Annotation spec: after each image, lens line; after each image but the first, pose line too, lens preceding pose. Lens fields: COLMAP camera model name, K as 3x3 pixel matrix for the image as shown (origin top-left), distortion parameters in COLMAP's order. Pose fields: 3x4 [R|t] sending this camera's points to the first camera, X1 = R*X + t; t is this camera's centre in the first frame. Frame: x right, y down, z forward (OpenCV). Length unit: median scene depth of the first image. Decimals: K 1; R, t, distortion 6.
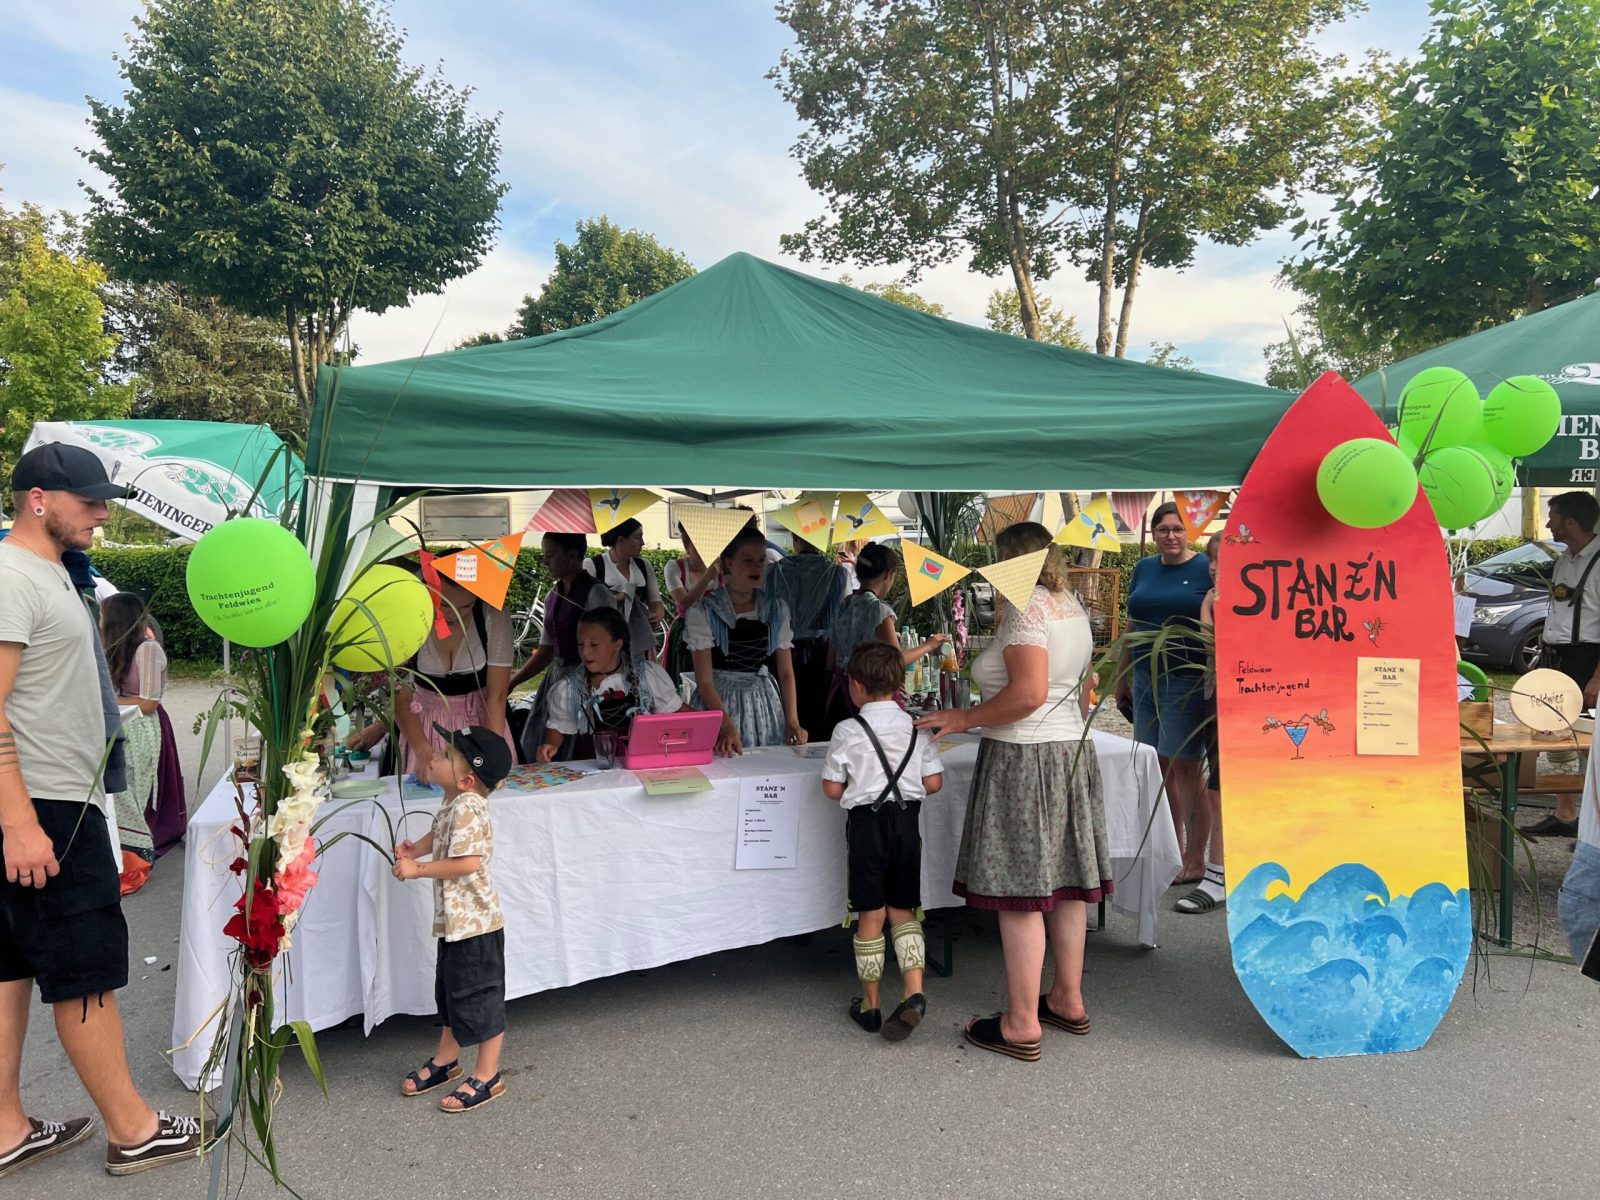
lens RADIAL K [[1216.9, 0, 806.0], [0, 1216.9, 584.2], [0, 0, 1]] dist [0.058681, -0.069038]
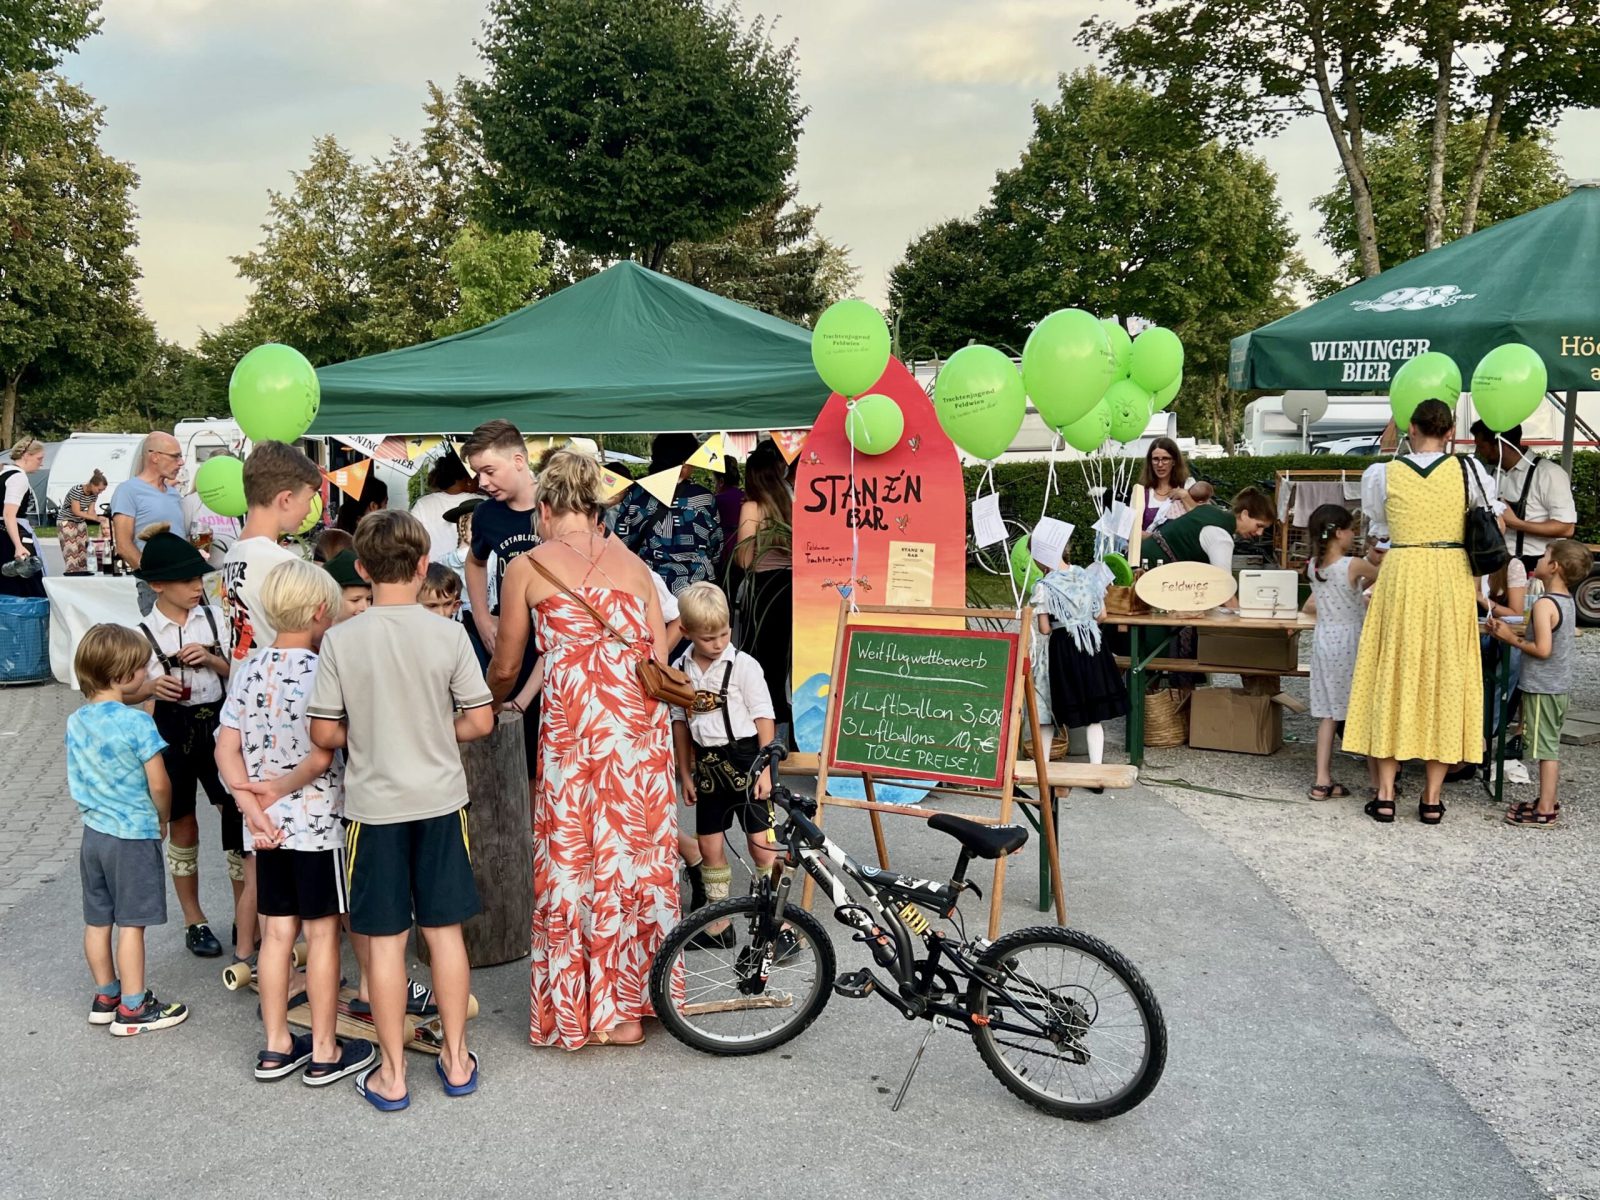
lens RADIAL K [[1493.3, 0, 800.0], [0, 1493.3, 600.0], [0, 0, 1]] dist [0.283805, -0.877058]
pose [[0.906124, 0.033674, -0.421670, 1.109971], [-0.006317, 0.997793, 0.066107, 0.011549], [0.422966, -0.057237, 0.904336, -0.679941]]
